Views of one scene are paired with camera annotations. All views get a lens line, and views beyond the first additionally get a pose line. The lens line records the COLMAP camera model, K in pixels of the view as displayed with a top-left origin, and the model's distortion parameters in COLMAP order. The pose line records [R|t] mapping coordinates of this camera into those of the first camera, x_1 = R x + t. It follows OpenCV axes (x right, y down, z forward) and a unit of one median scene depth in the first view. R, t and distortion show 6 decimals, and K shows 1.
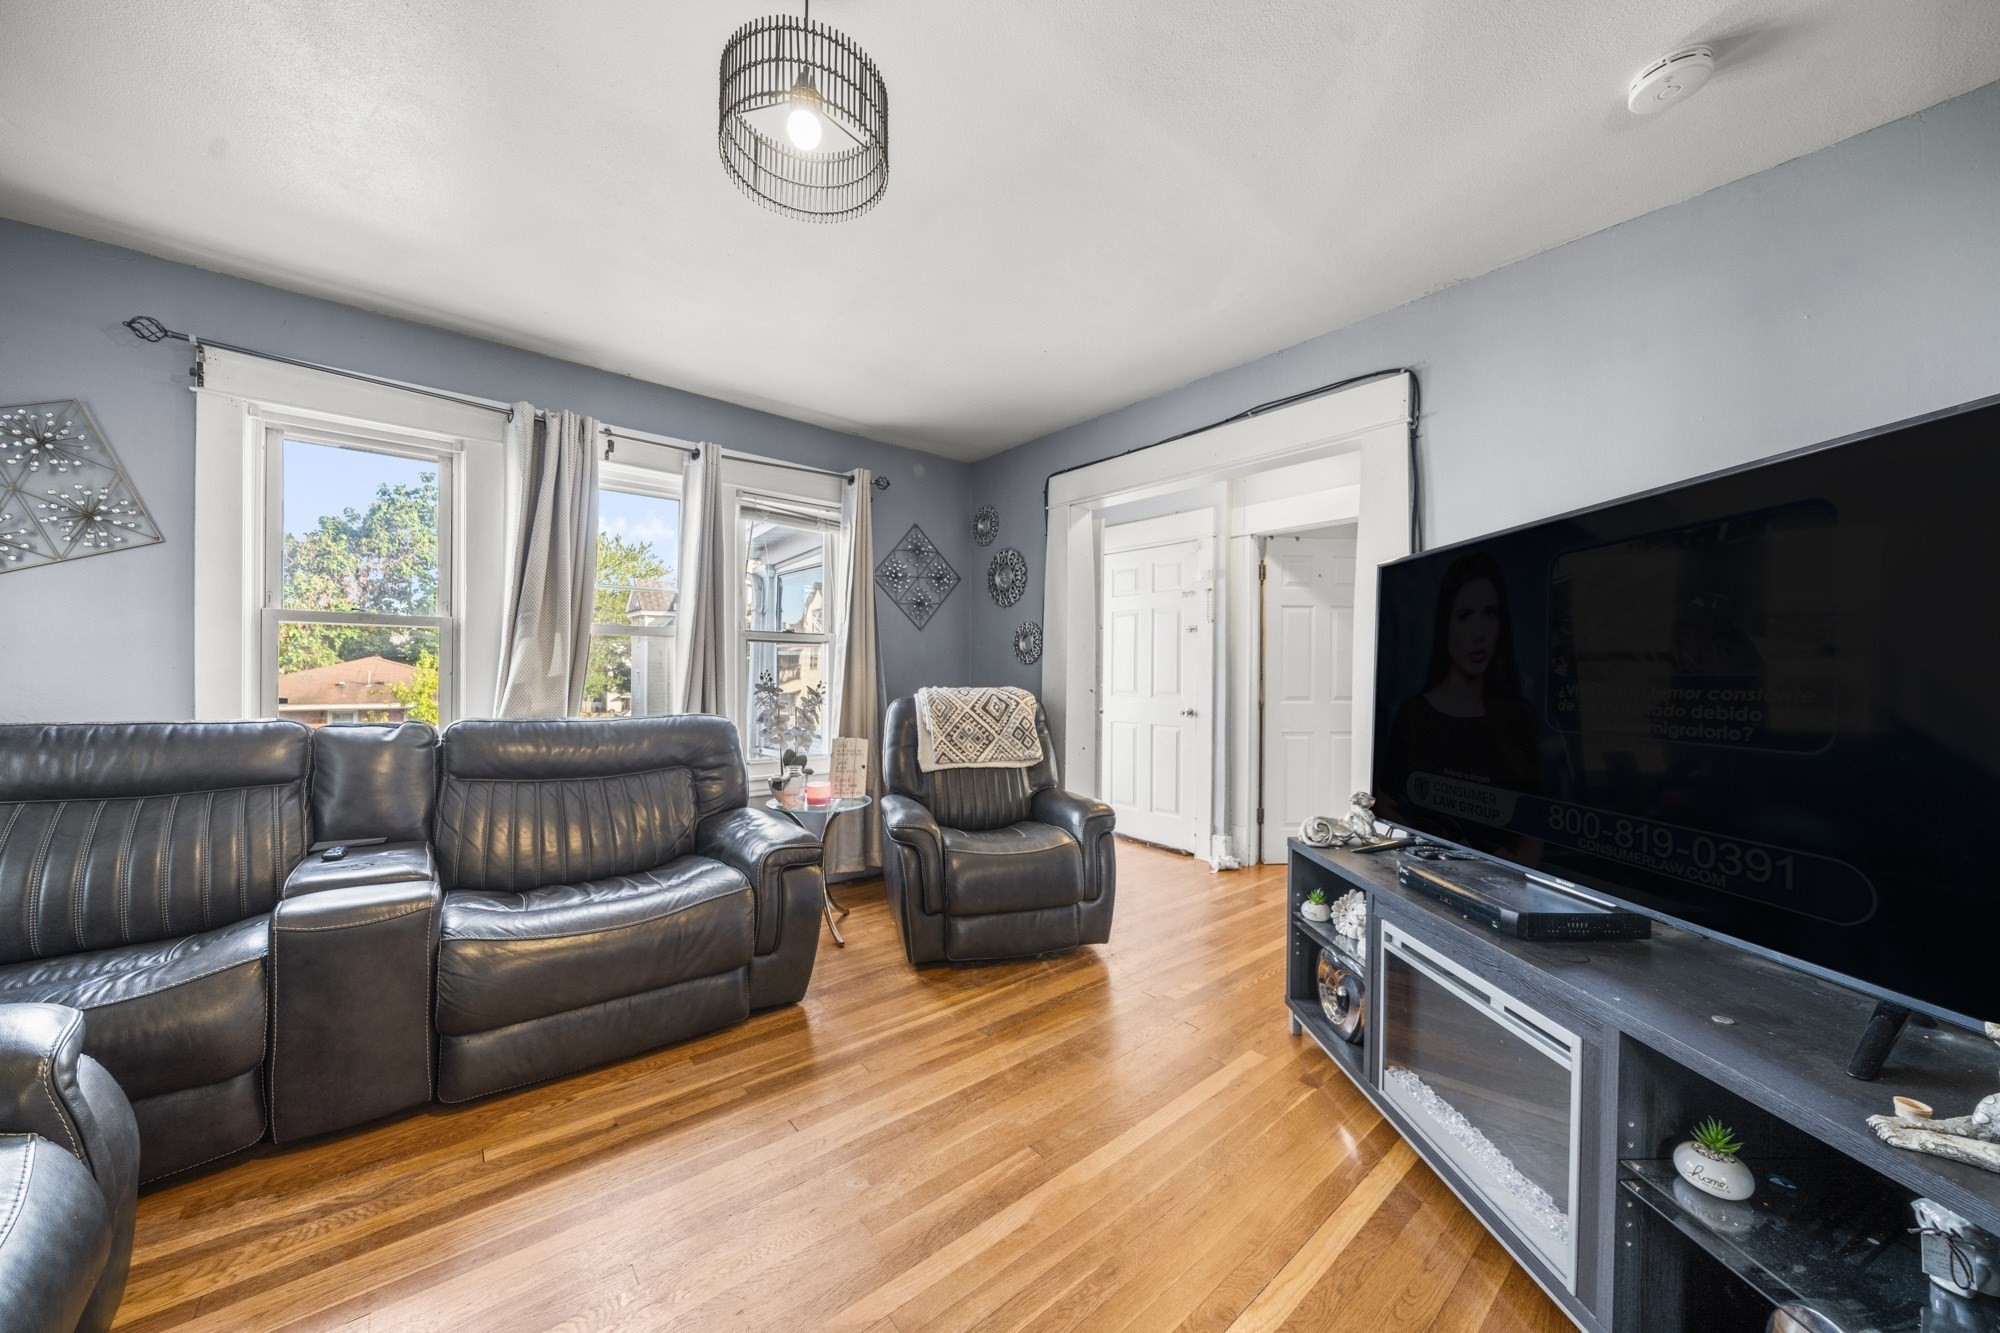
lens RADIAL K [[692.2, 0, 999.6], [0, 692.2, 677.0], [0, 0, 1]] dist [-0.006610, 0.000421]
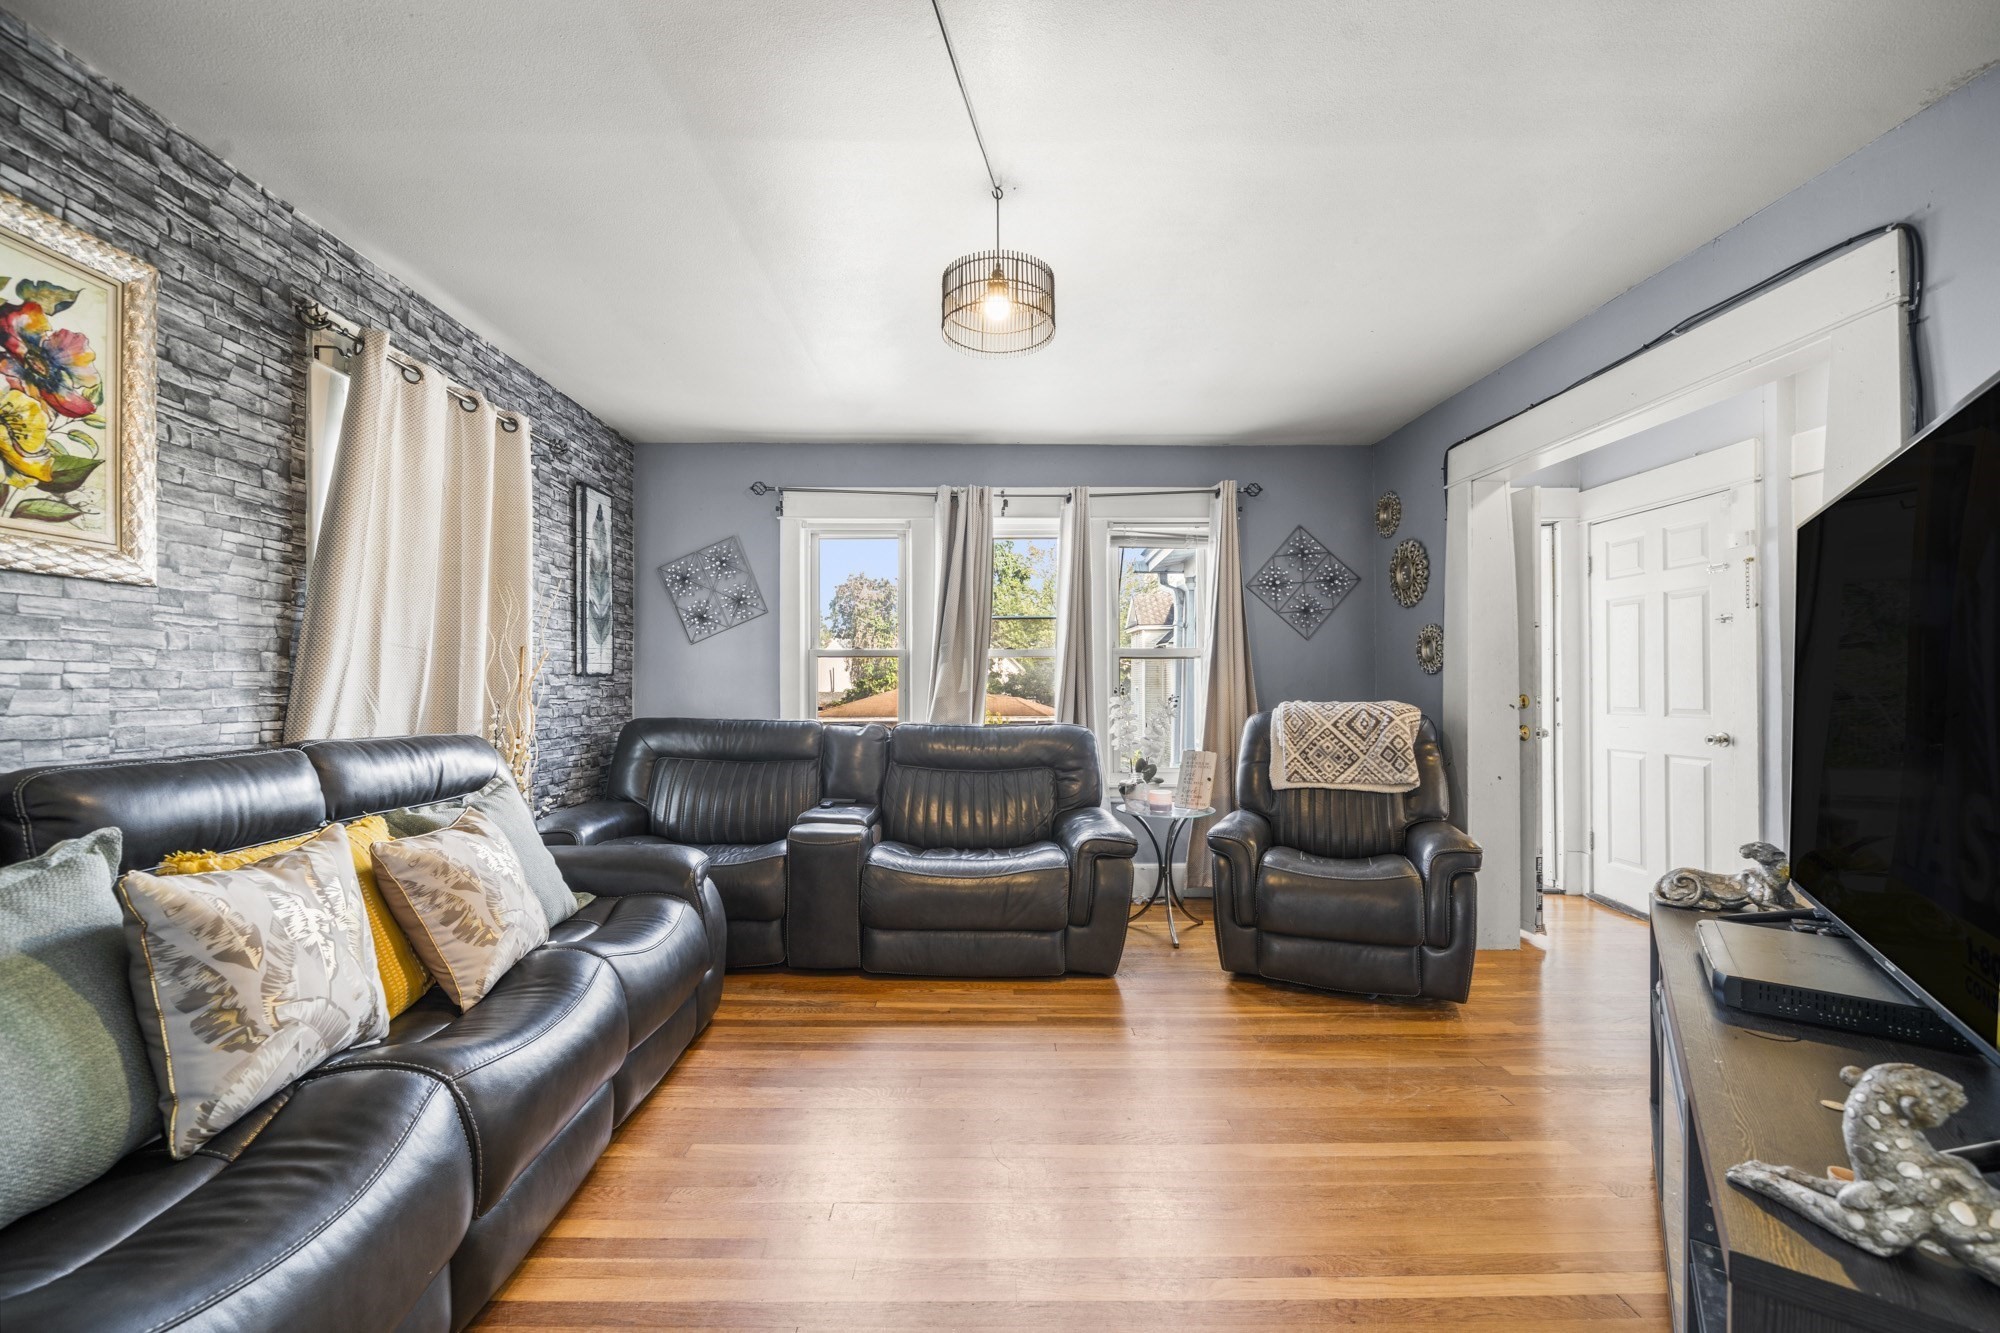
lens RADIAL K [[800.2, 0, 982.5], [0, 800.2, 681.2], [0, 0, 1]] dist [-0.000760, 0.000632]
pose [[0.773527, -0.015419, -0.633576, 0.355864], [0.005460, 0.999829, -0.017667, 0.005931], [0.633740, 0.010207, 0.773479, -0.146317]]
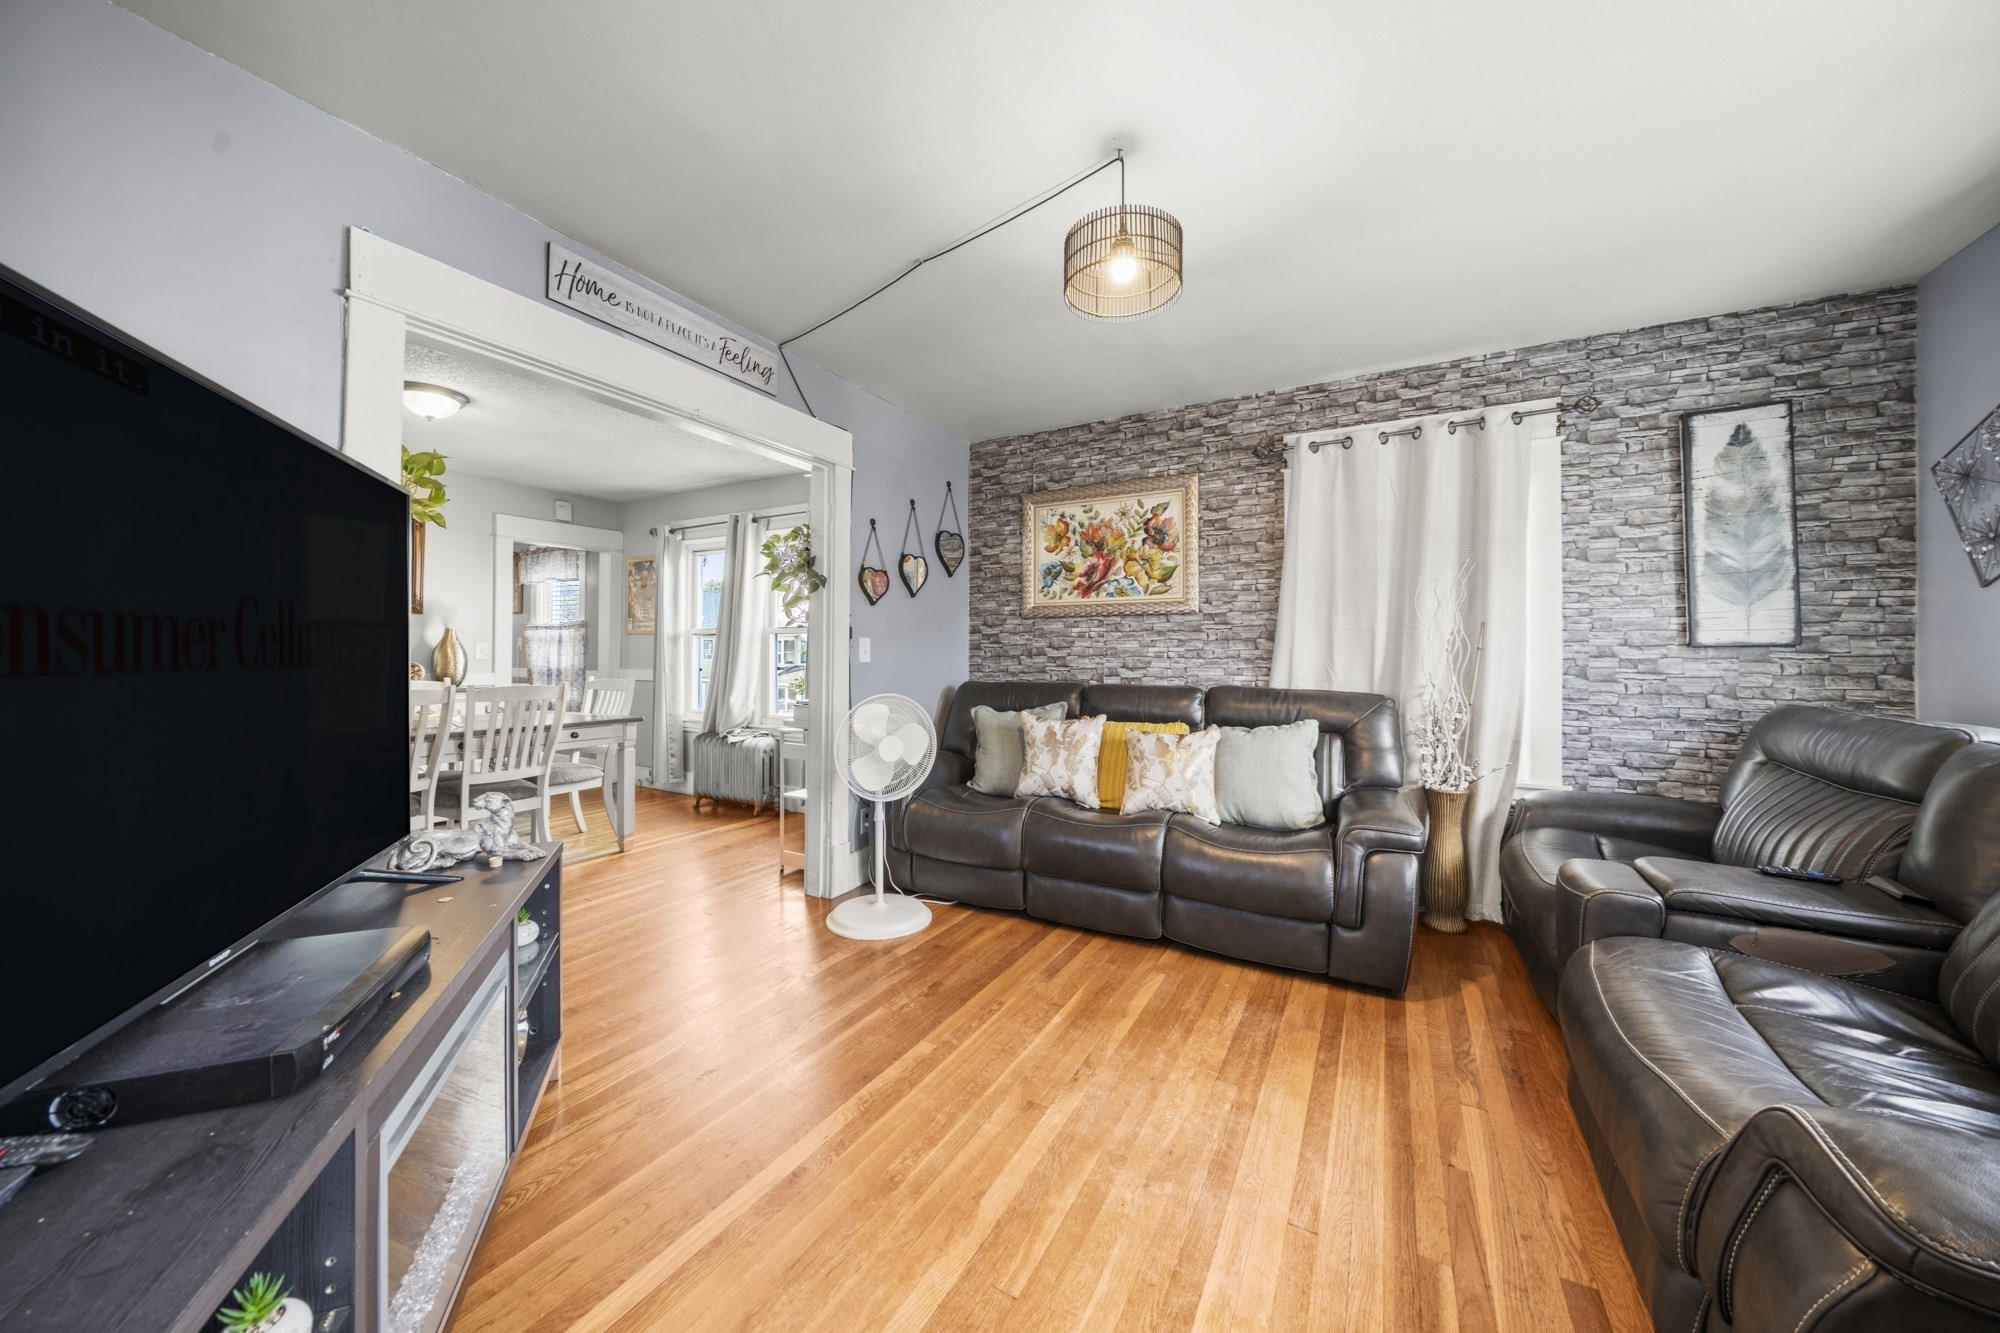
lens RADIAL K [[692.2, 0, 993.9], [0, 692.2, 650.6], [0, 0, 1]] dist [-0.006610, 0.000421]
pose [[-0.934471, -0.016980, -0.355634, 0.220224], [-0.016013, 0.999856, -0.005661, -0.004456], [0.355678, 0.000404, -0.934608, 1.082582]]
